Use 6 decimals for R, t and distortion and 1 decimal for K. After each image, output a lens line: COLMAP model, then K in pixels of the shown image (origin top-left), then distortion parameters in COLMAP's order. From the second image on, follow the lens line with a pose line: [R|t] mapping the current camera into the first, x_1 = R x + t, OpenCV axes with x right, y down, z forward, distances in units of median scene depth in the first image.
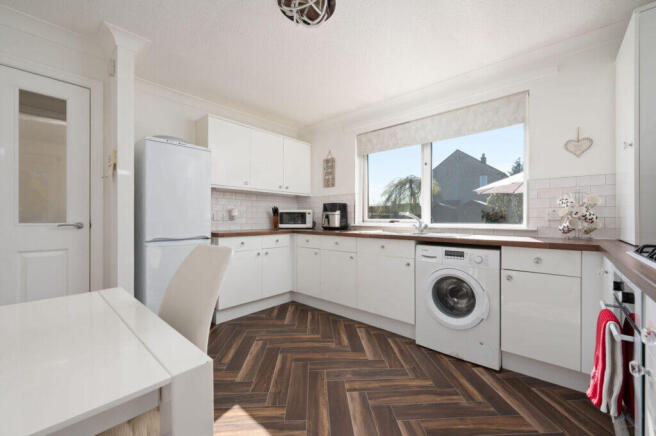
lens RADIAL K [[262.1, 0, 328.7], [0, 262.1, 217.5], [0, 0, 1]] dist [-0.002580, 0.000583]
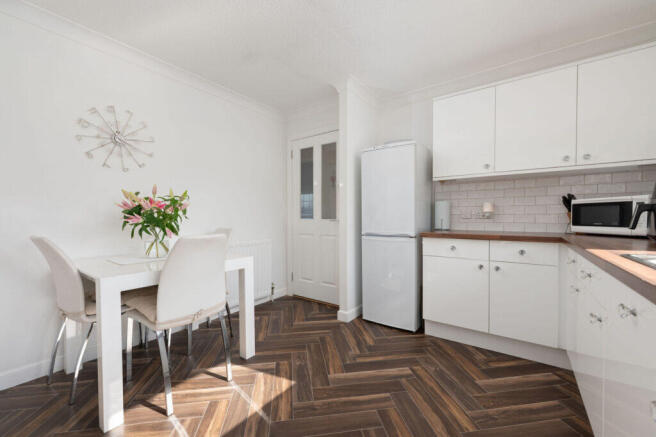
lens RADIAL K [[265.6, 0, 331.9], [0, 265.6, 218.9], [0, 0, 1]] dist [0.010388, 0.000155]
pose [[0.104871, 0.008650, -0.994448, 0.529323], [0.009099, 0.999912, 0.009658, 0.003030], [0.994444, -0.010062, 0.104783, 0.709013]]
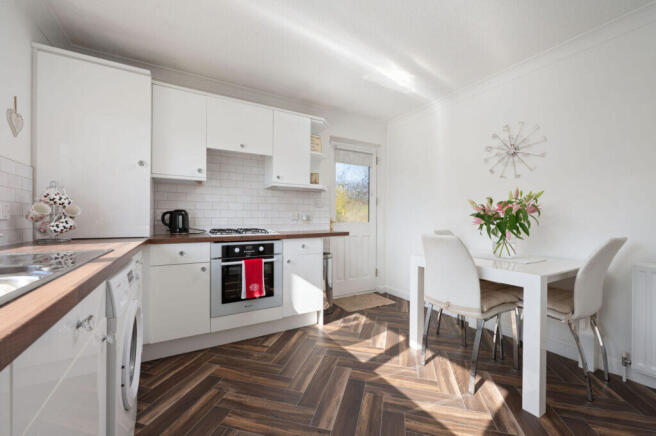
lens RADIAL K [[262.1, 0, 327.8], [0, 262.1, 220.2], [0, 0, 1]] dist [-0.002580, 0.000583]
pose [[-0.950215, -0.005954, 0.311537, -0.124642], [-0.006091, 0.999981, 0.000531, 0.005912], [-0.311535, -0.001393, -0.950234, 1.300032]]
